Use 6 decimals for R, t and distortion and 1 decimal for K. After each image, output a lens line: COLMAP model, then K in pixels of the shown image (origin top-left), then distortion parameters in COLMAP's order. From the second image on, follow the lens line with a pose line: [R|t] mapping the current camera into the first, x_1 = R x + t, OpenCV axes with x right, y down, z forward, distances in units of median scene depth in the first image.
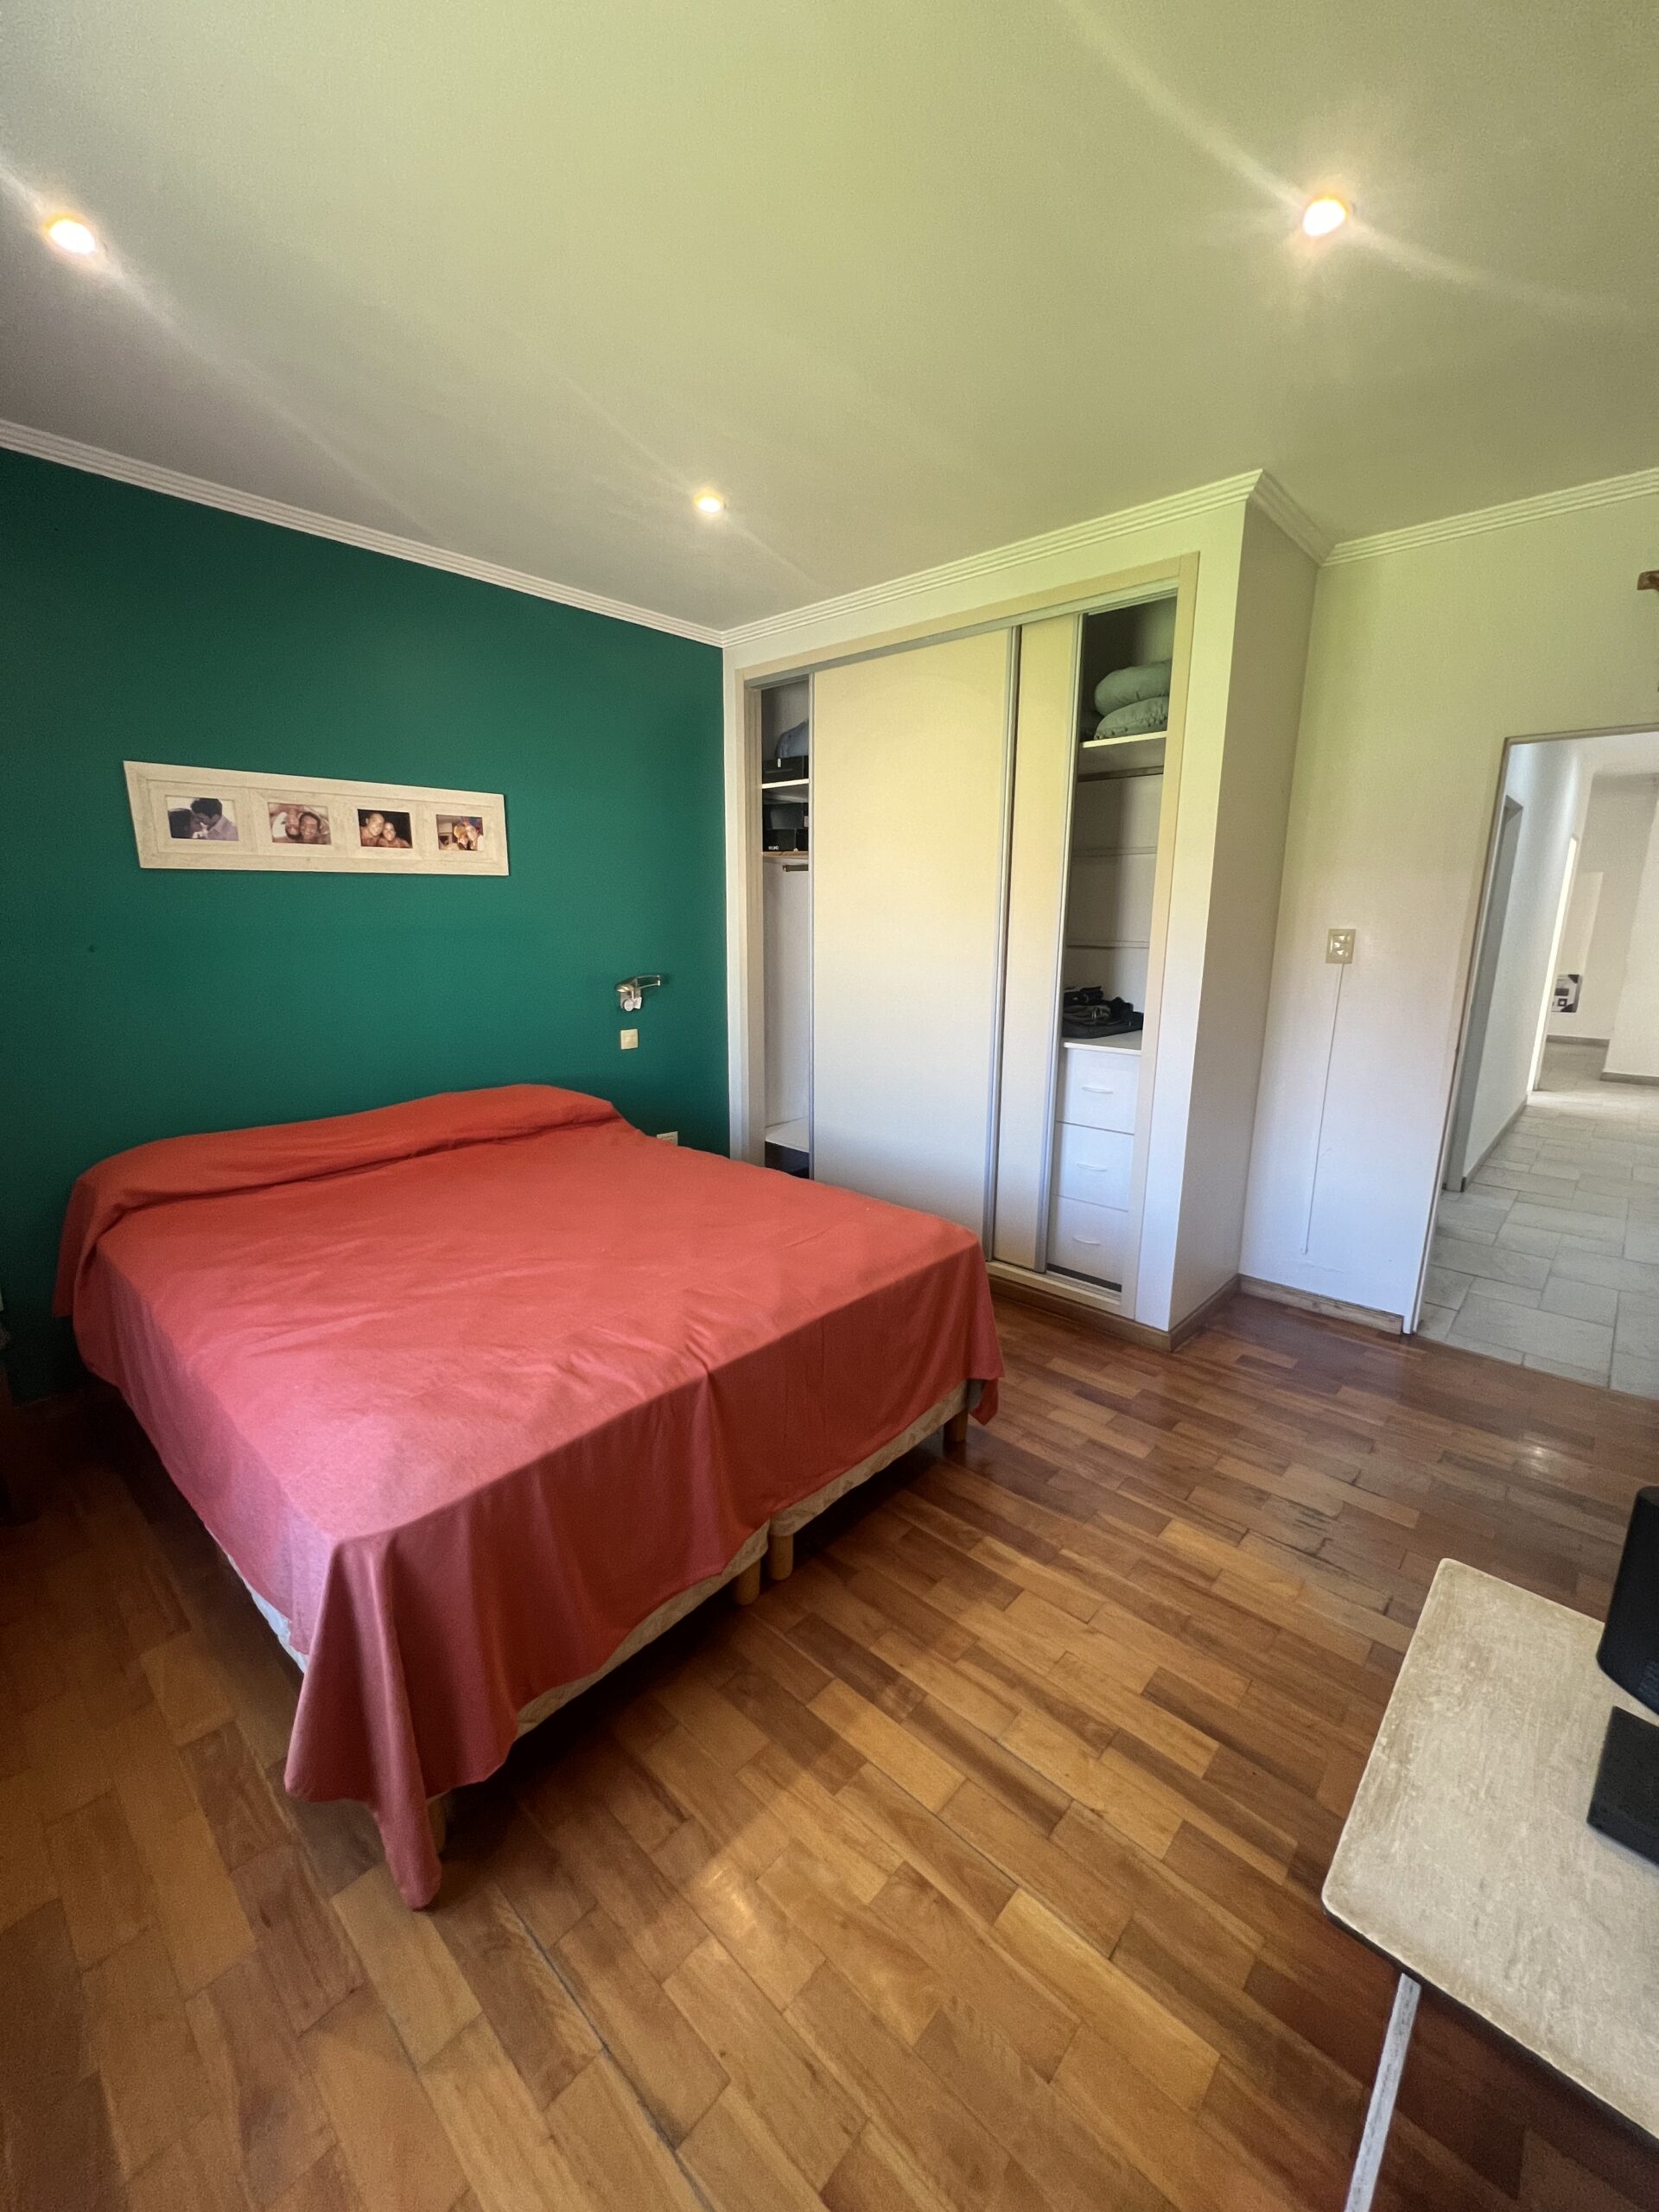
lens RADIAL K [[885.9, 0, 833.0], [0, 885.9, 1101.5], [0, 0, 1]] dist [-0.004956, 0.001585]
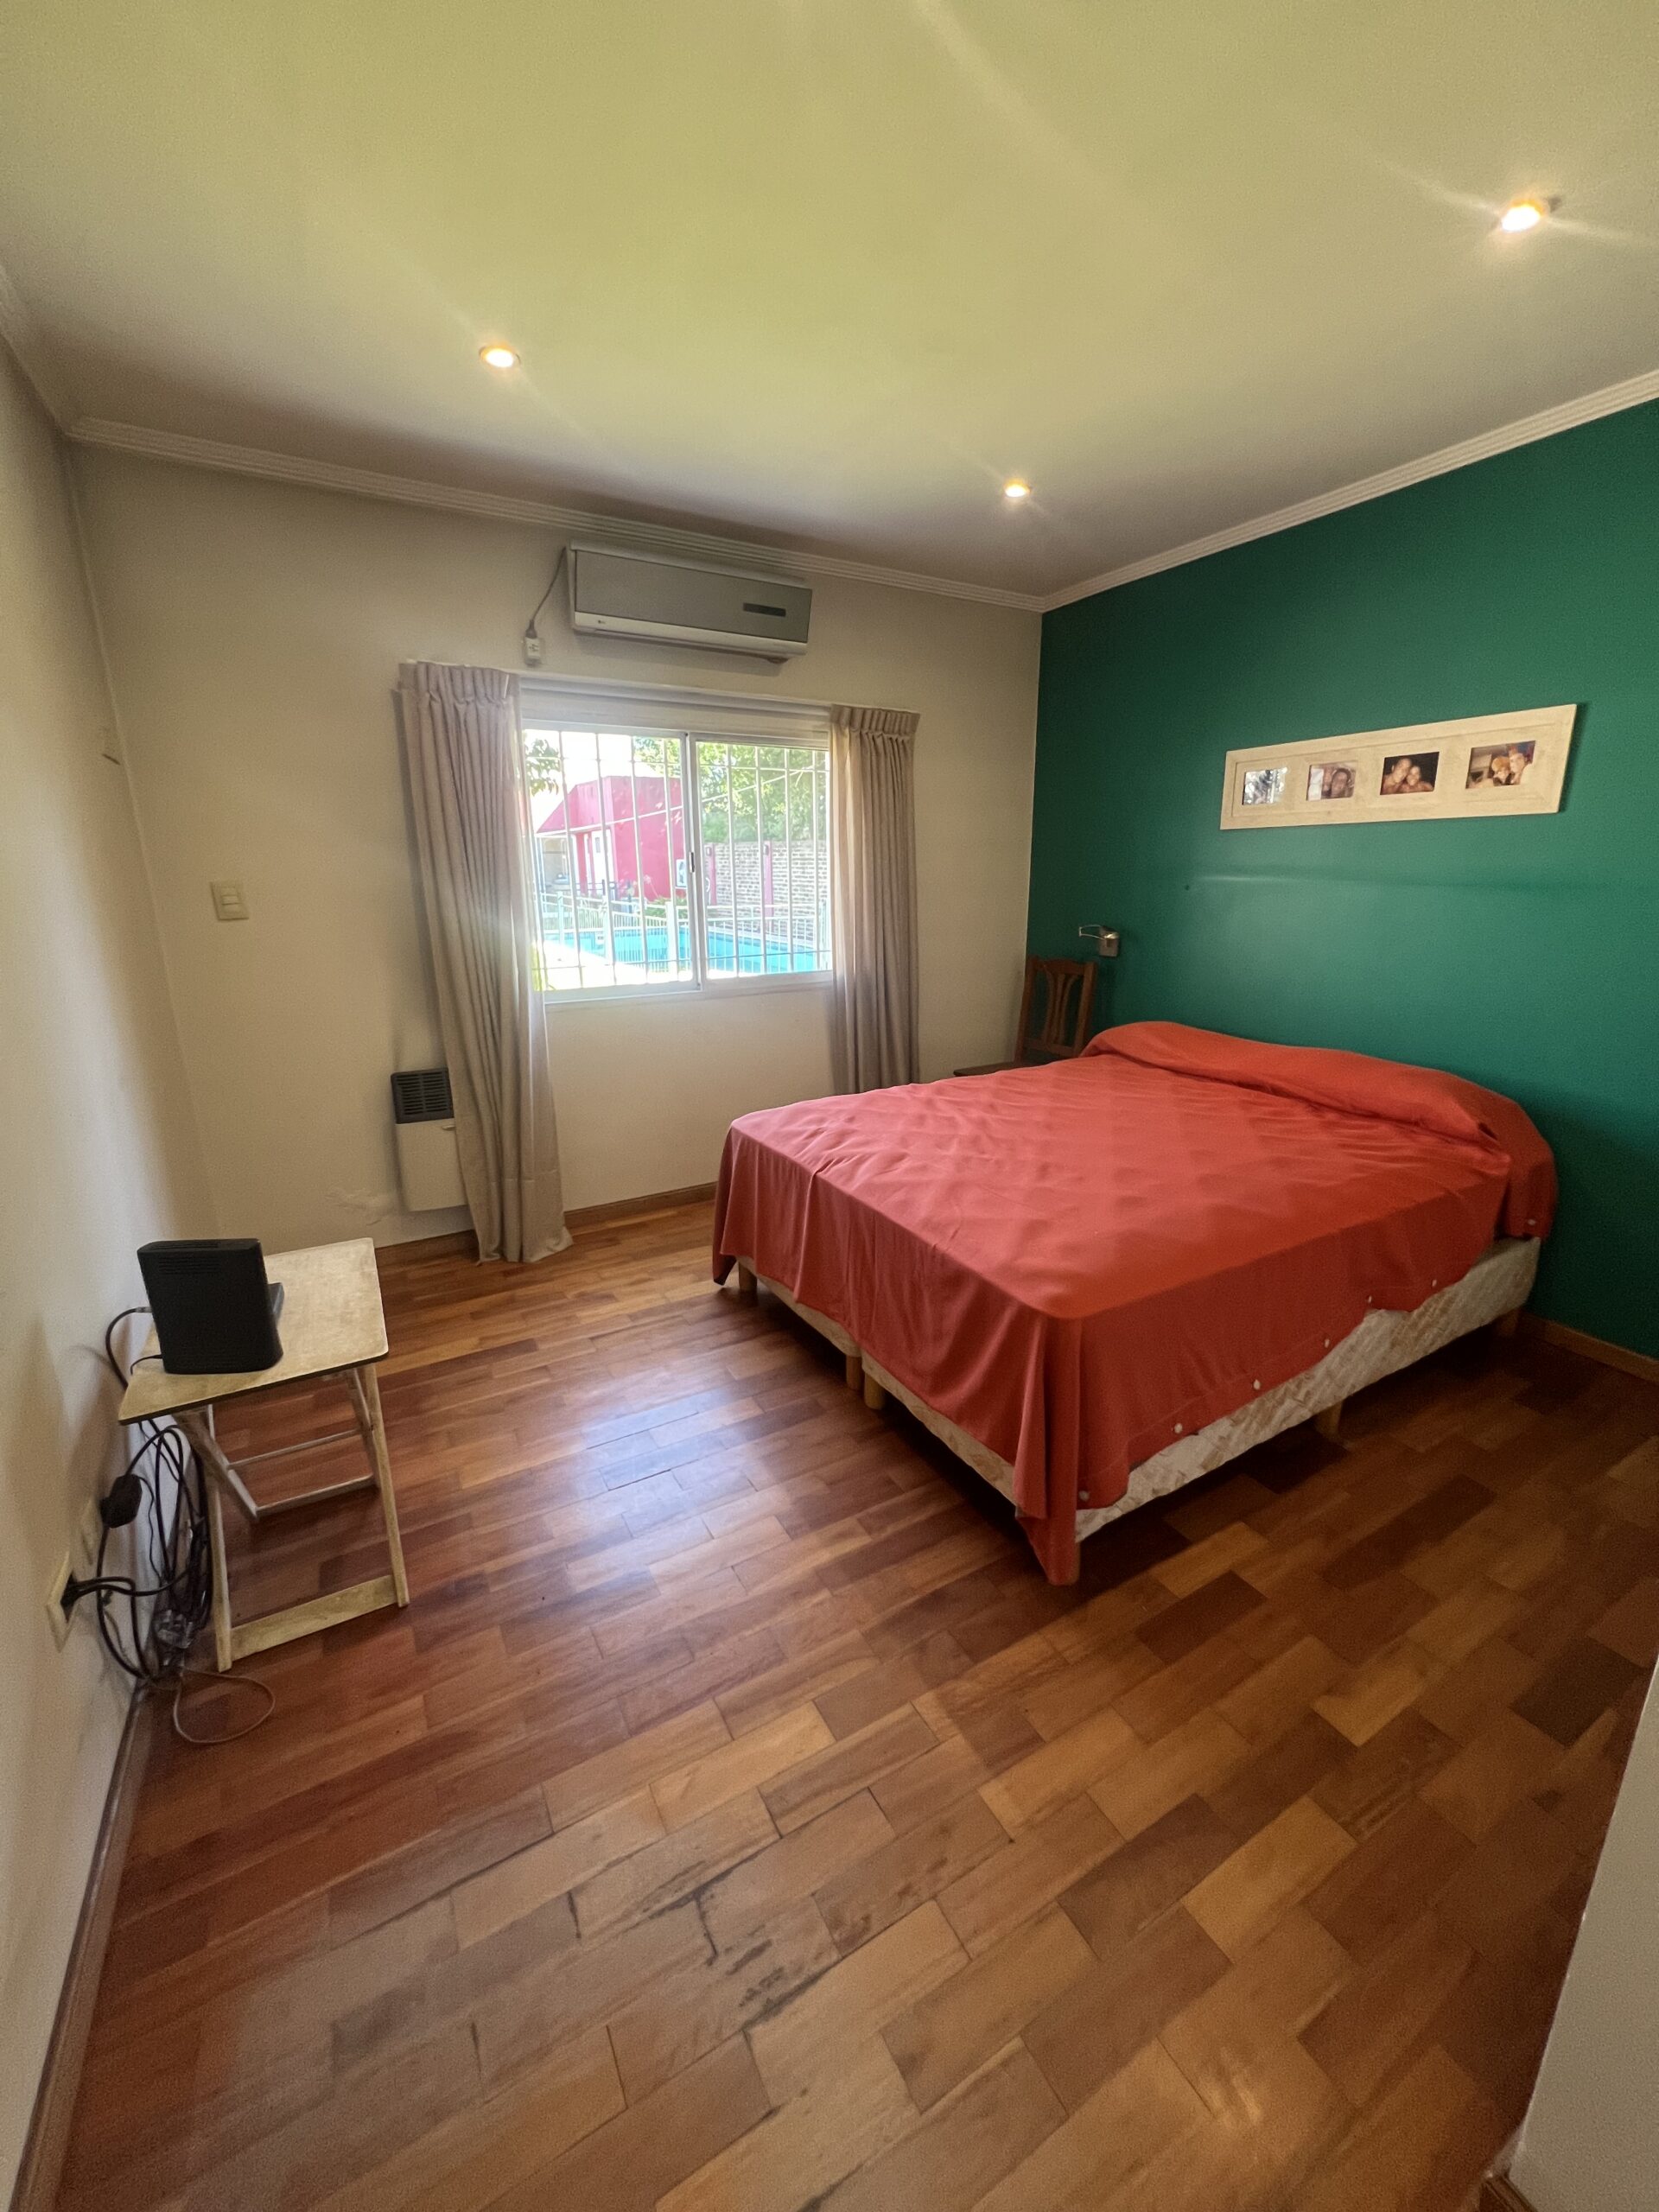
lens RADIAL K [[885.9, 0, 833.0], [0, 885.9, 1101.5], [0, 0, 1]] dist [-0.004956, 0.001585]
pose [[-0.310139, 0.244434, -0.918731, 0.674404], [-0.198617, 0.928398, 0.314053, -0.158910], [0.929713, 0.279875, -0.239383, 0.767255]]
